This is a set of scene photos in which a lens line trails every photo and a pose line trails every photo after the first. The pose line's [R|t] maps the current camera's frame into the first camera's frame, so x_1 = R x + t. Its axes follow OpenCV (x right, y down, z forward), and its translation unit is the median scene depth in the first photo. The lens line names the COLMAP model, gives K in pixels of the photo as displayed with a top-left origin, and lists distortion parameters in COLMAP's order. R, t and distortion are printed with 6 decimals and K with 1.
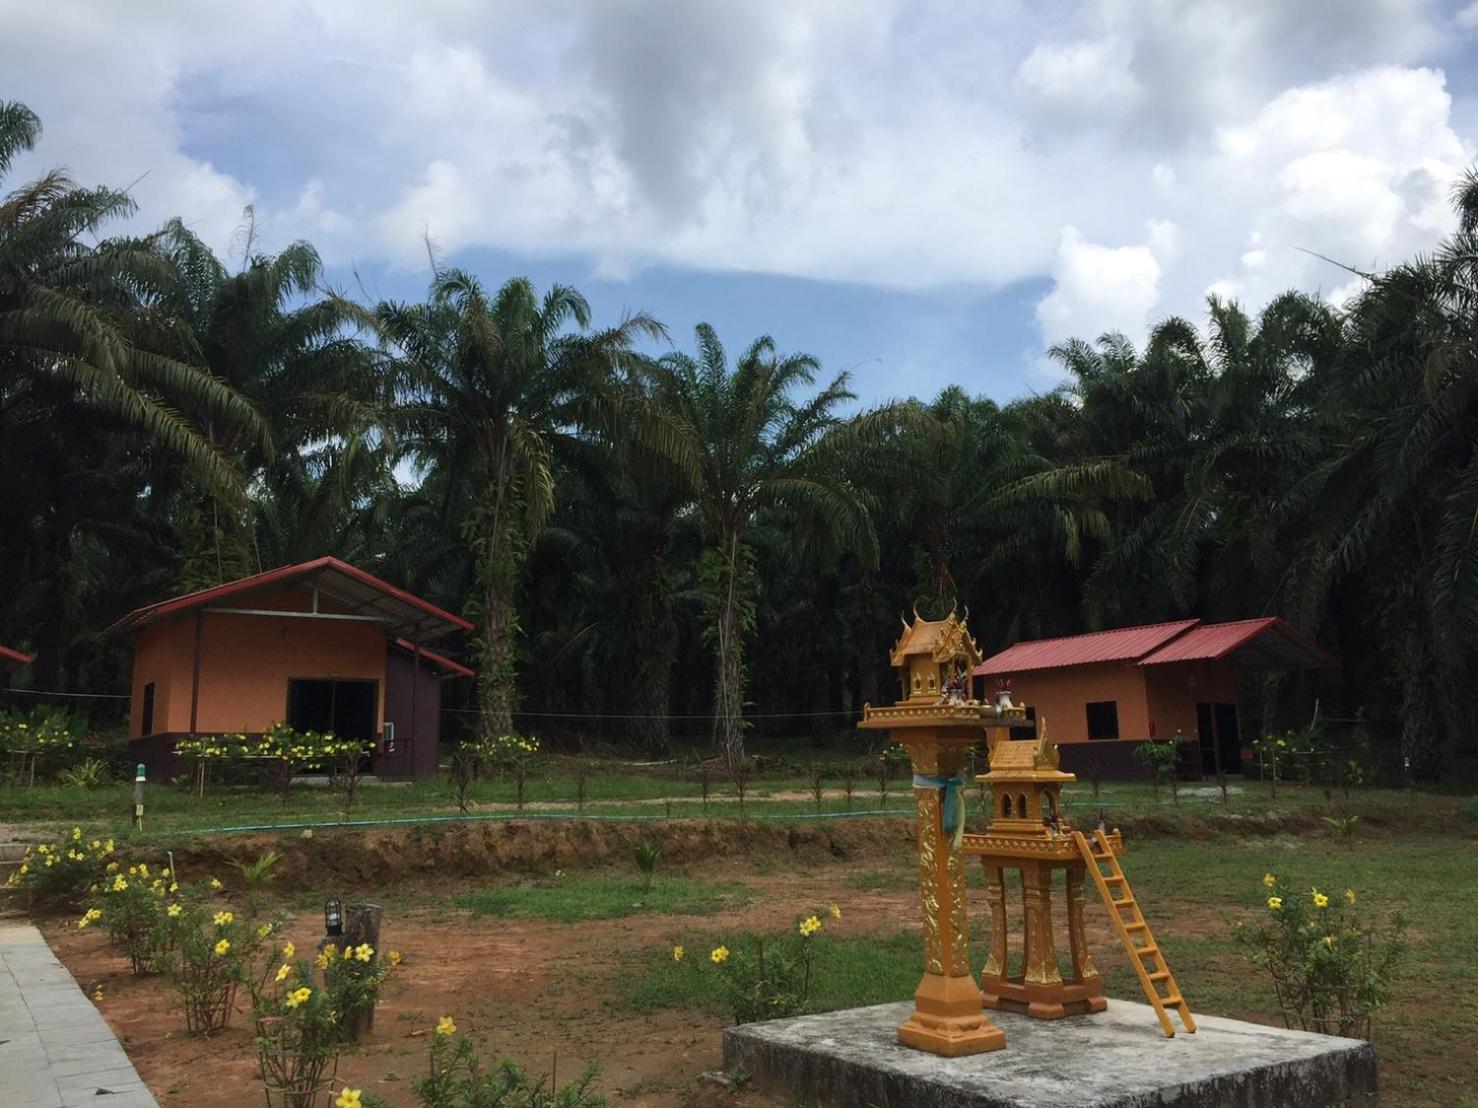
lens RADIAL K [[1260.3, 0, 735.8], [0, 1260.3, 534.2], [0, 0, 1]] dist [0.008139, -0.008922]
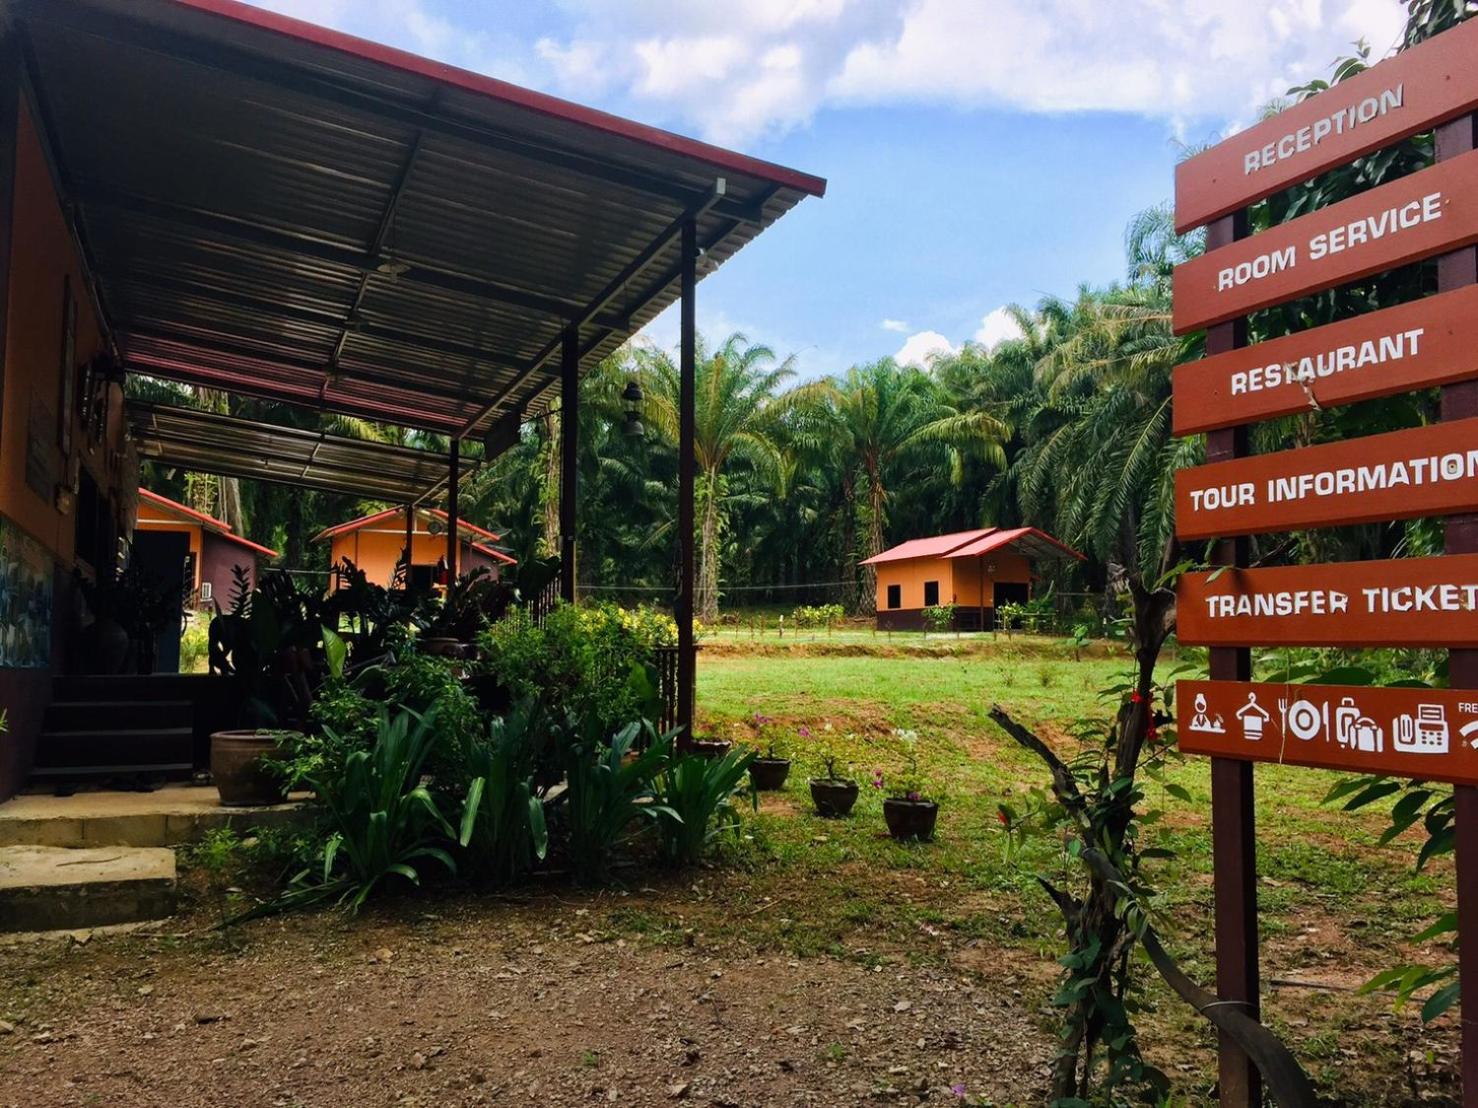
lens RADIAL K [[1260.3, 0, 735.8], [0, 1260.3, 534.2], [0, 0, 1]] dist [0.008139, -0.008922]
pose [[0.986393, 0.004239, -0.164348, 0.275504], [0.011553, 0.995409, 0.095010, -0.064806], [0.163997, -0.095616, 0.981816, -0.478885]]
